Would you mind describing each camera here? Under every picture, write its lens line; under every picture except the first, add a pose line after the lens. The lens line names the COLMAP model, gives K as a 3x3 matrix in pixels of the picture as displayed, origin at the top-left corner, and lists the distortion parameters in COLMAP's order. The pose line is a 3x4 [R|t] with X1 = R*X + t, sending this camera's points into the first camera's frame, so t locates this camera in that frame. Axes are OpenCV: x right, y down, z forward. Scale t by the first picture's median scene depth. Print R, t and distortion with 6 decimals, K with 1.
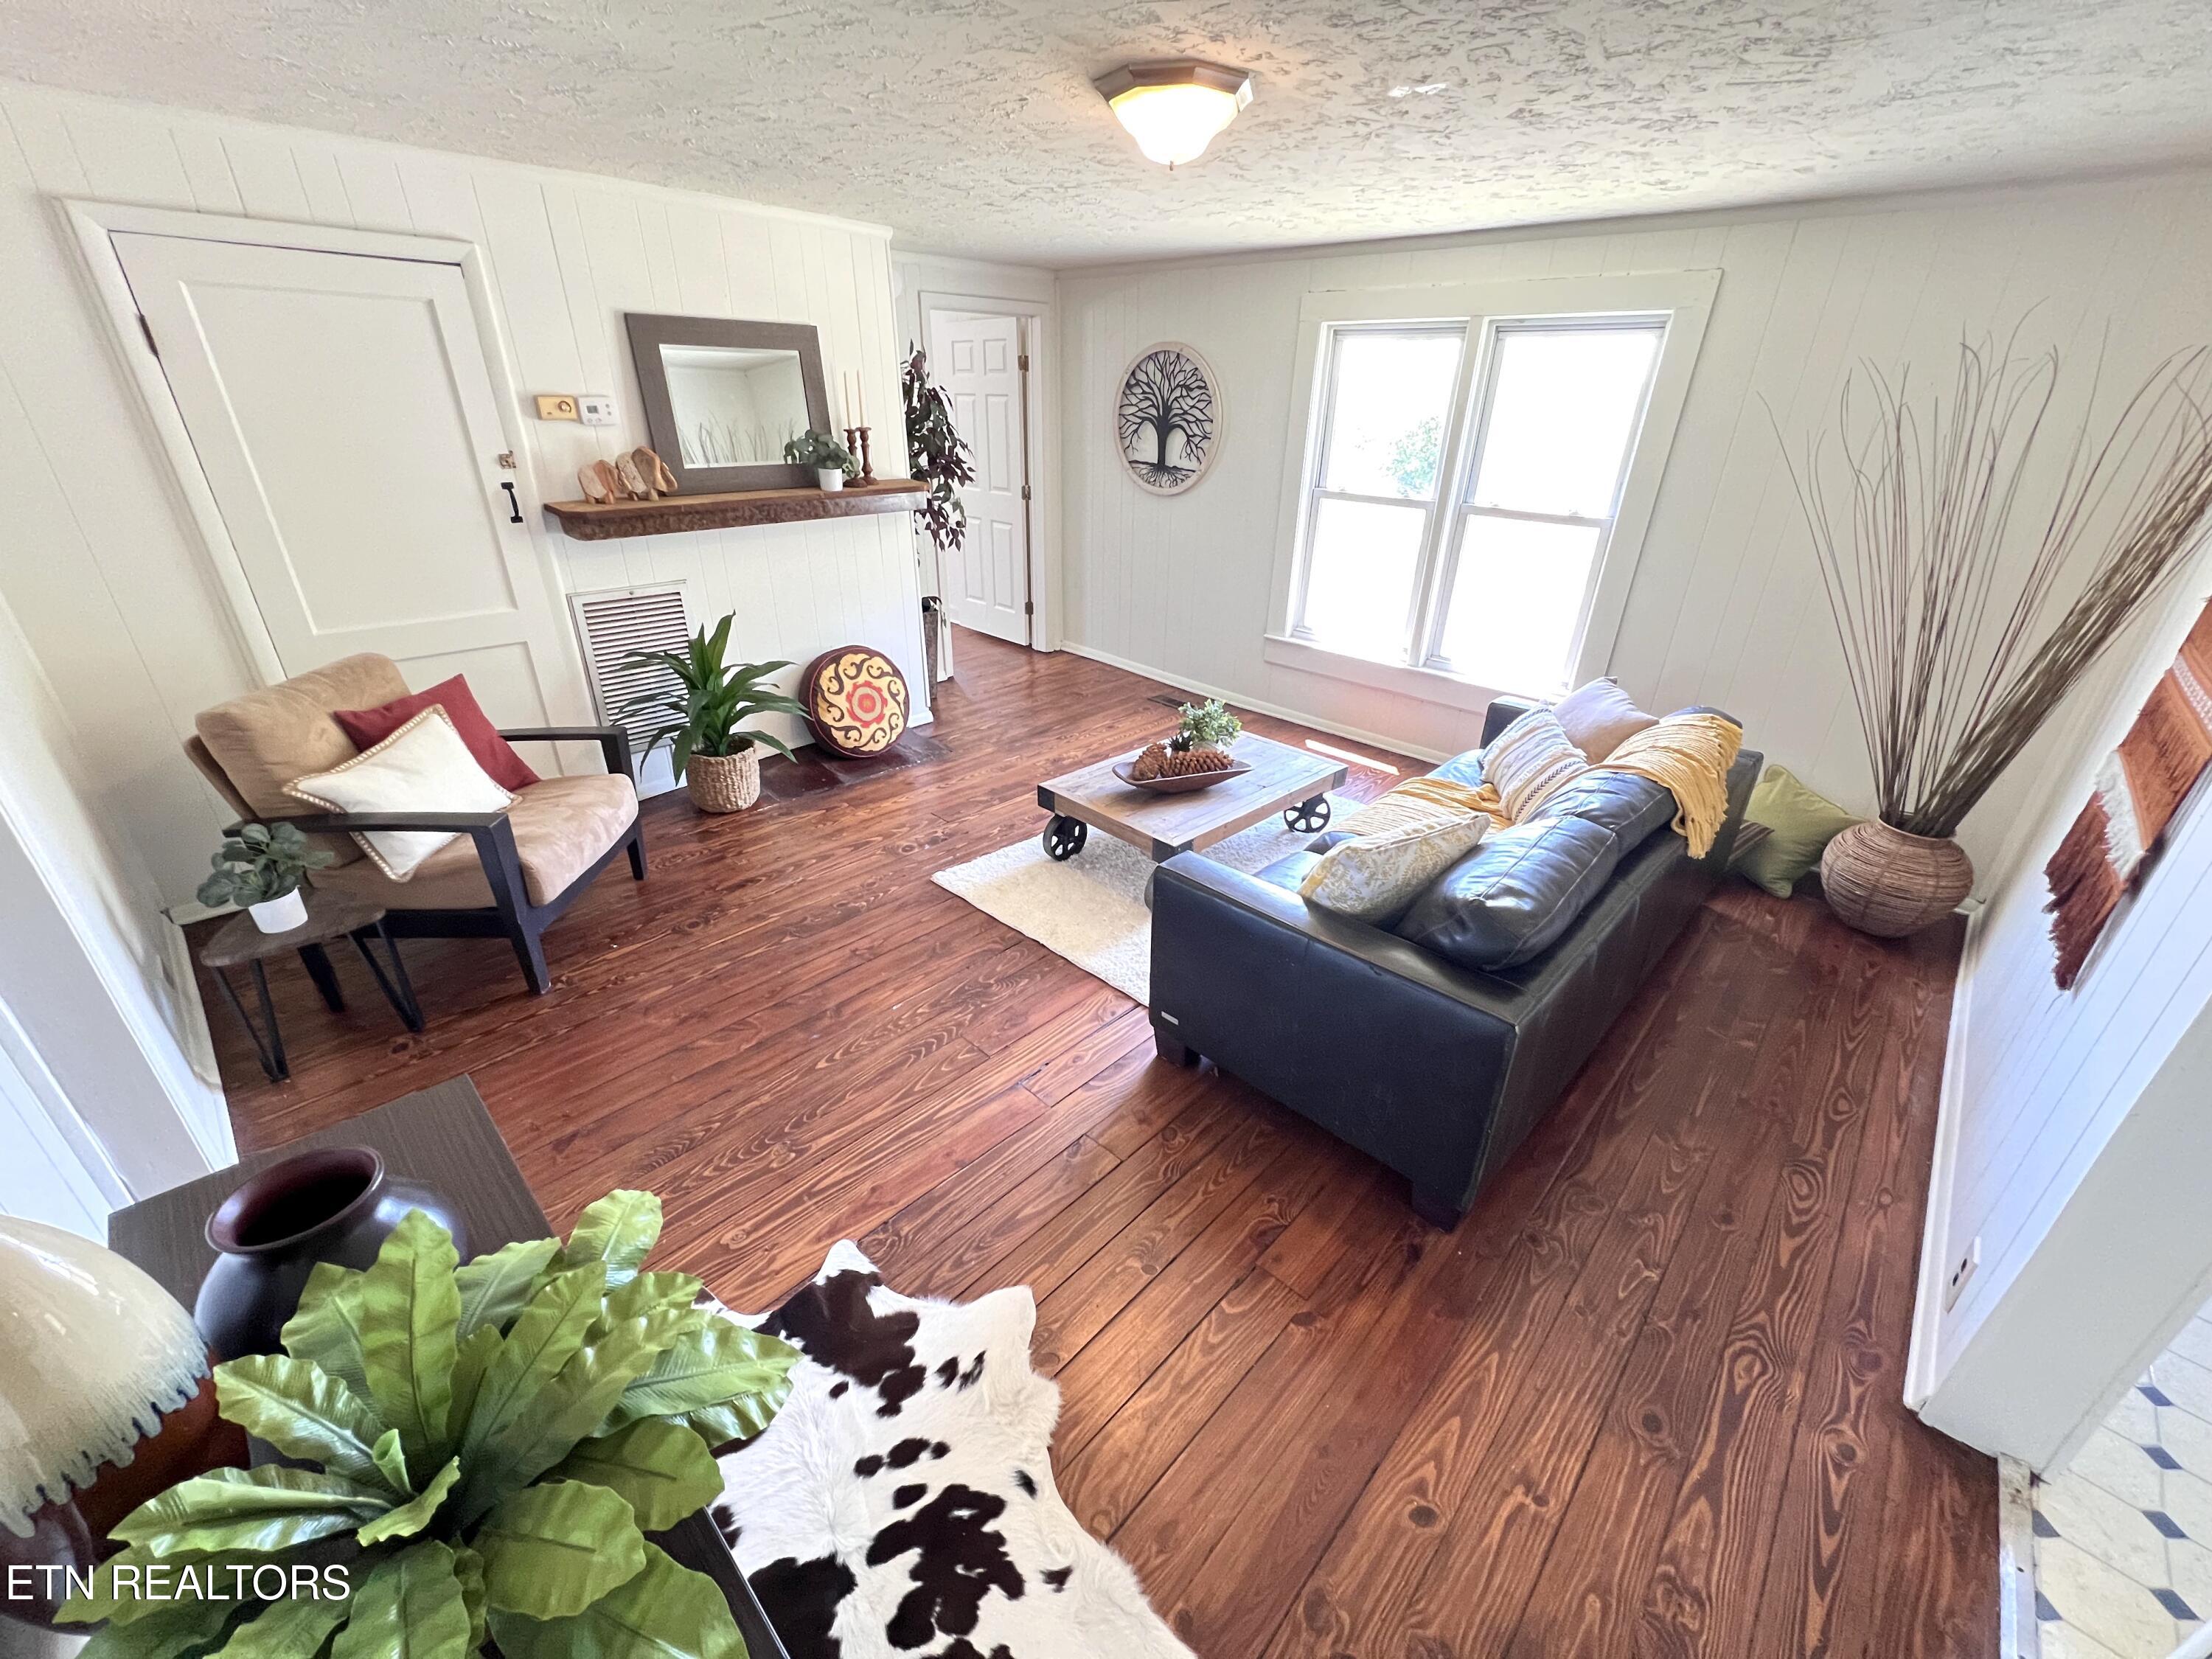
lens RADIAL K [[880.7, 0, 1108.1], [0, 880.7, 826.0], [0, 0, 1]] dist [-0.000525, -0.000064]
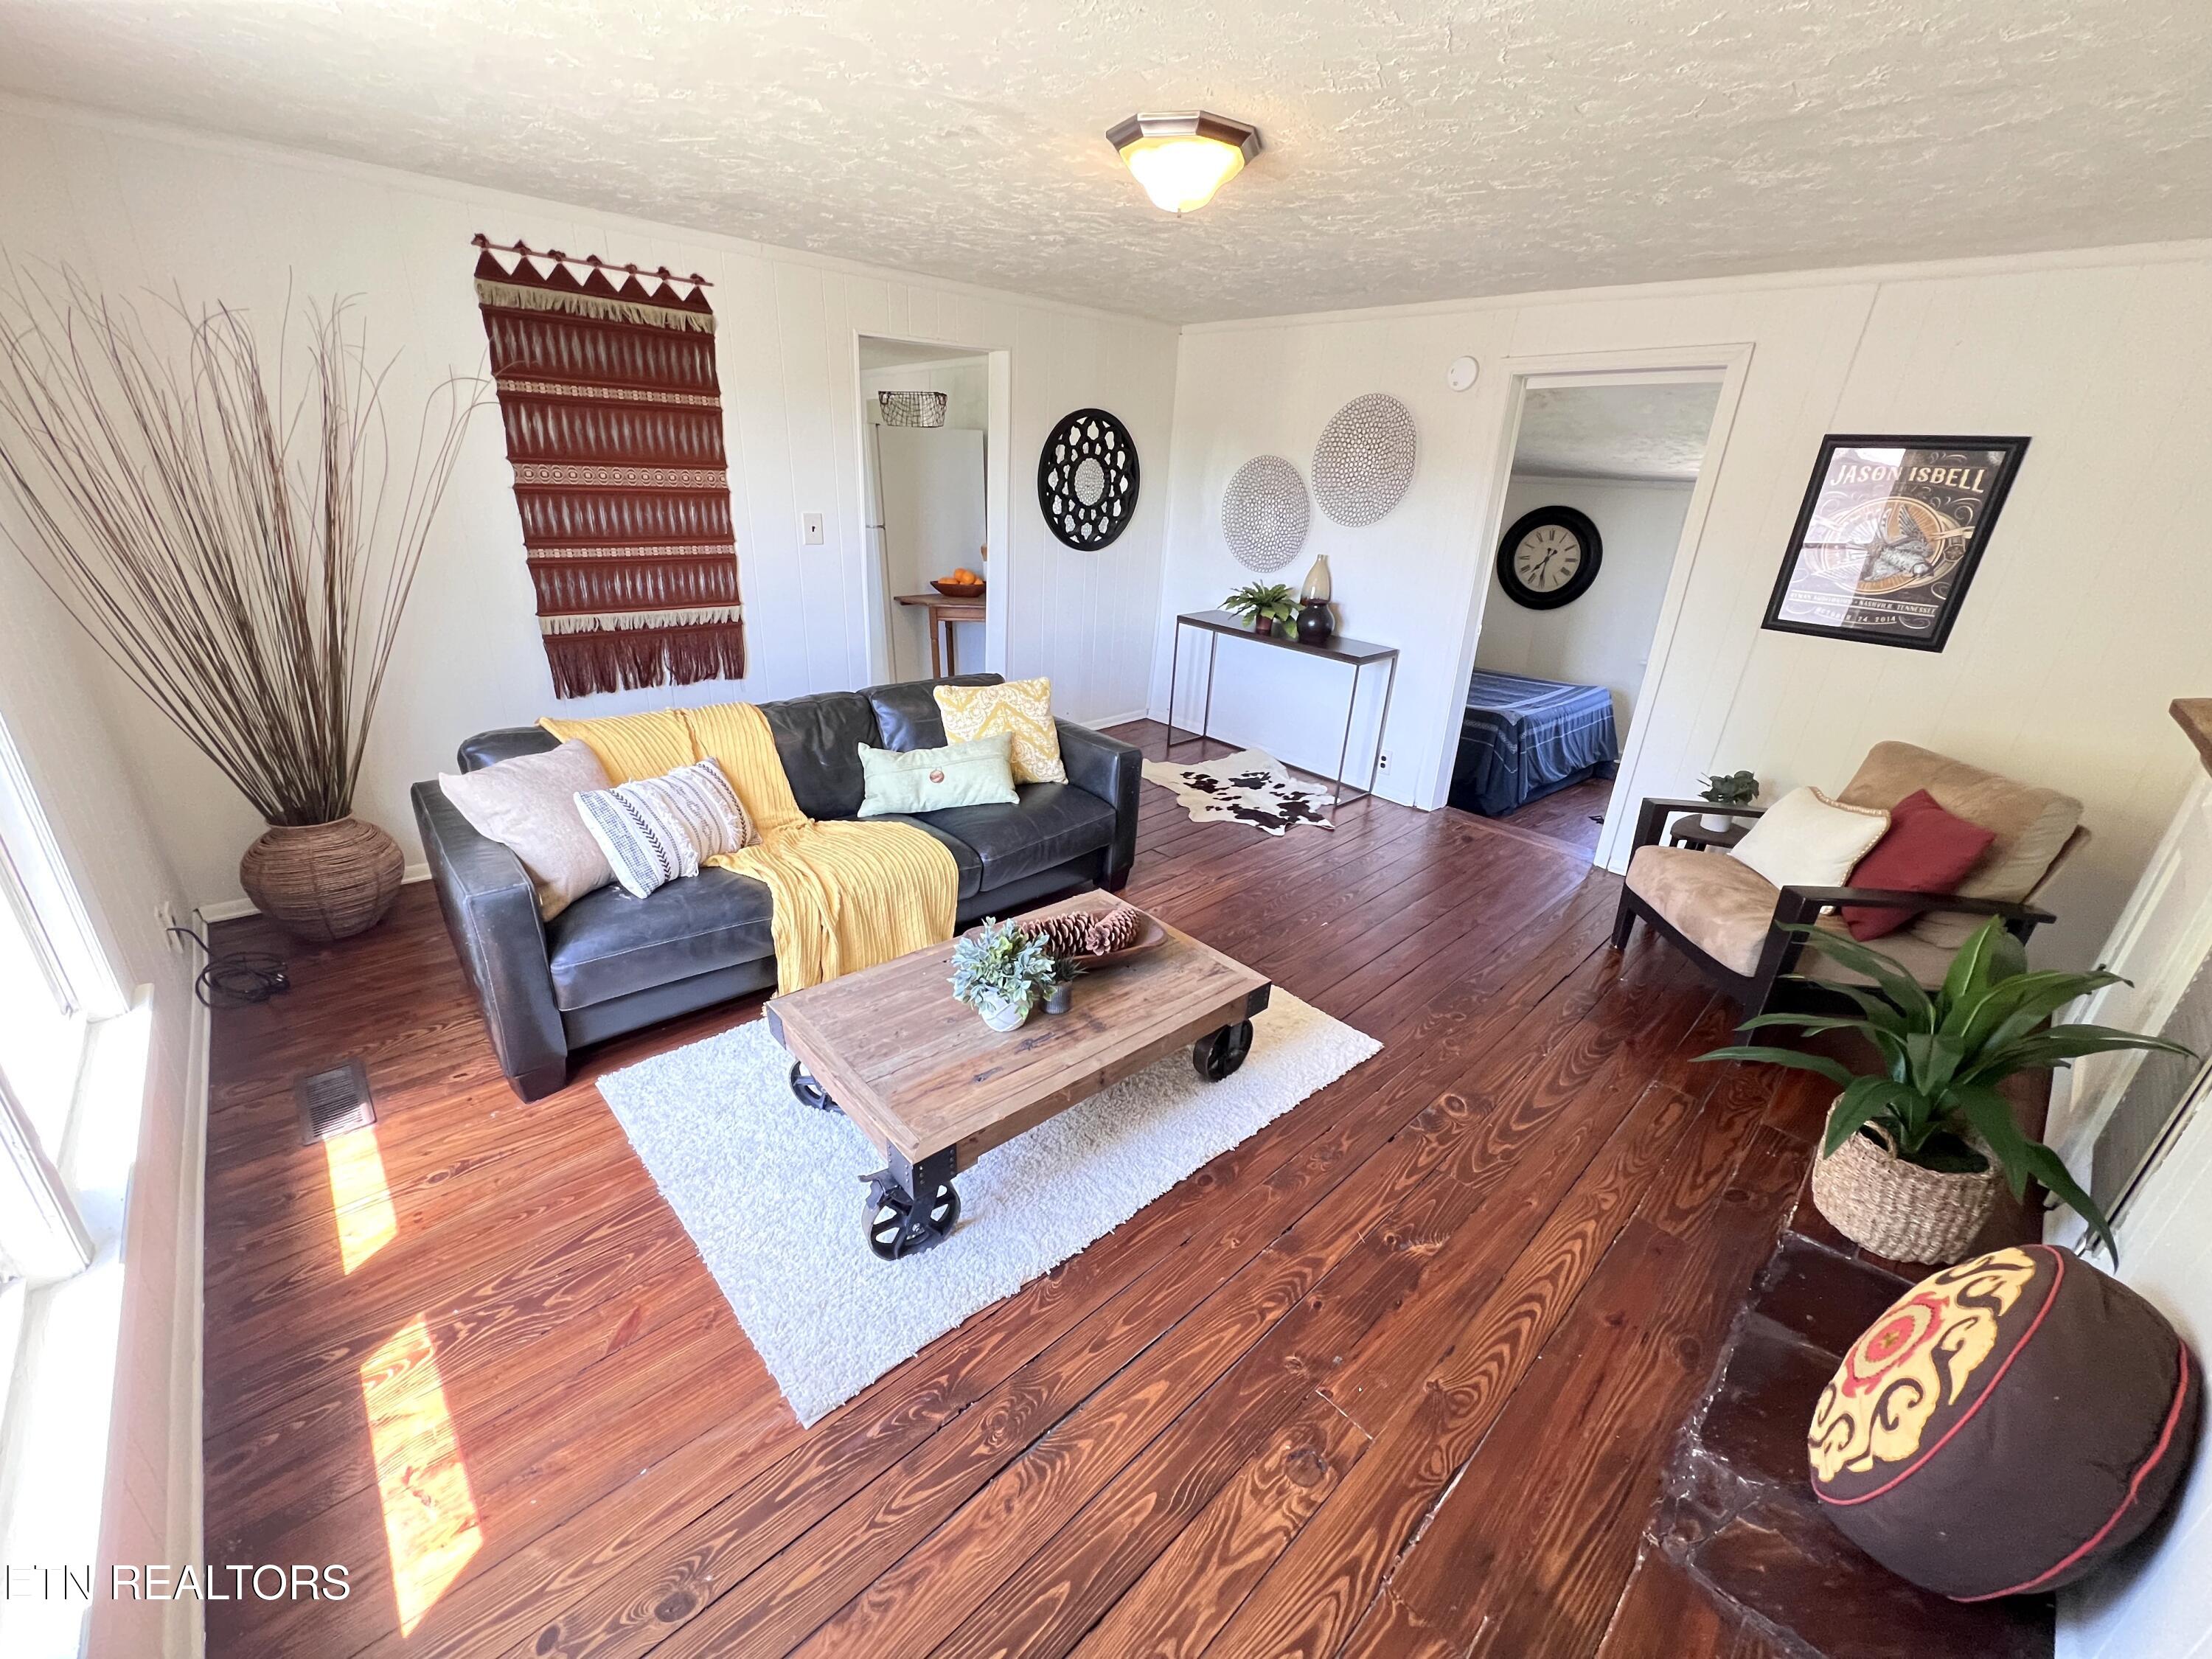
lens RADIAL K [[880.7, 0, 1104.5], [0, 880.7, 822.6], [0, 0, 1]] dist [-0.000525, -0.000064]
pose [[-0.995891, -0.087390, 0.023737, 0.039110], [-0.041408, 0.672576, 0.738869, -0.524478], [-0.080535, 0.734850, -0.673431, 1.133770]]
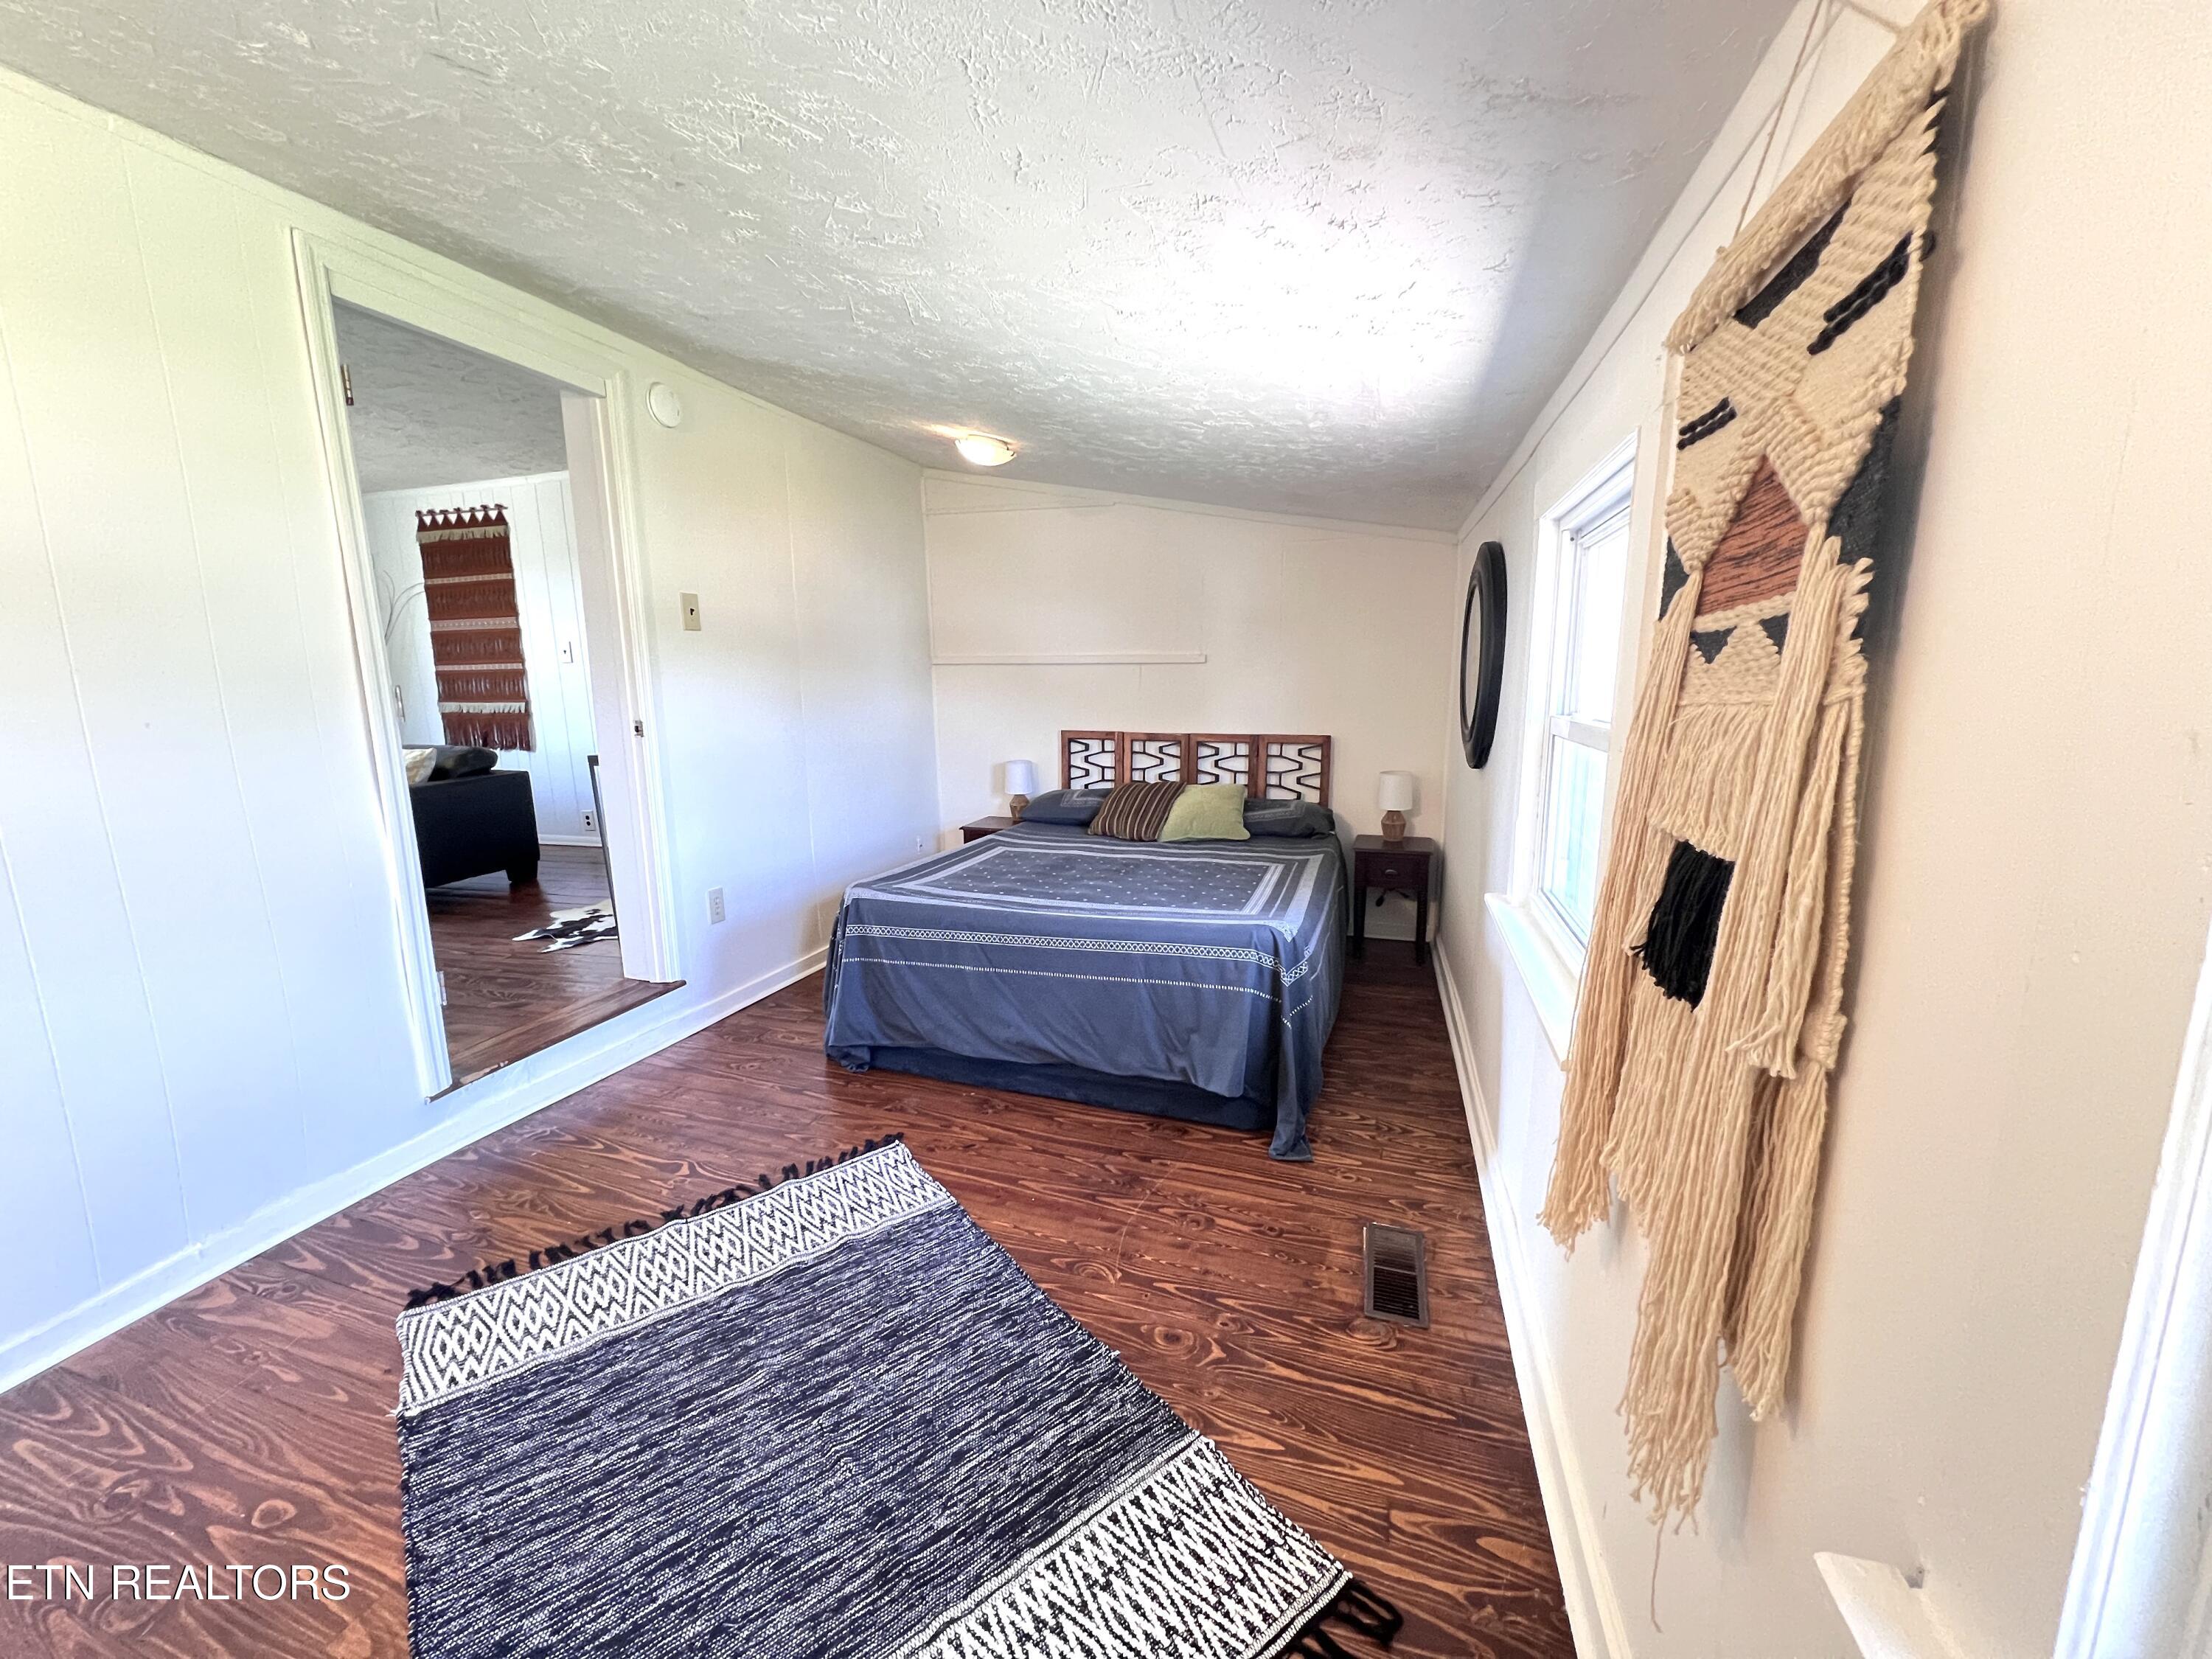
lens RADIAL K [[880.7, 0, 1107.9], [0, 880.7, 842.0], [0, 0, 1]] dist [-0.000525, -0.000064]
pose [[-0.457589, -0.184095, 0.869897, -1.196963], [0.389981, 0.837661, 0.382413, 0.024446], [-0.799079, 0.514231, -0.311511, 0.199165]]
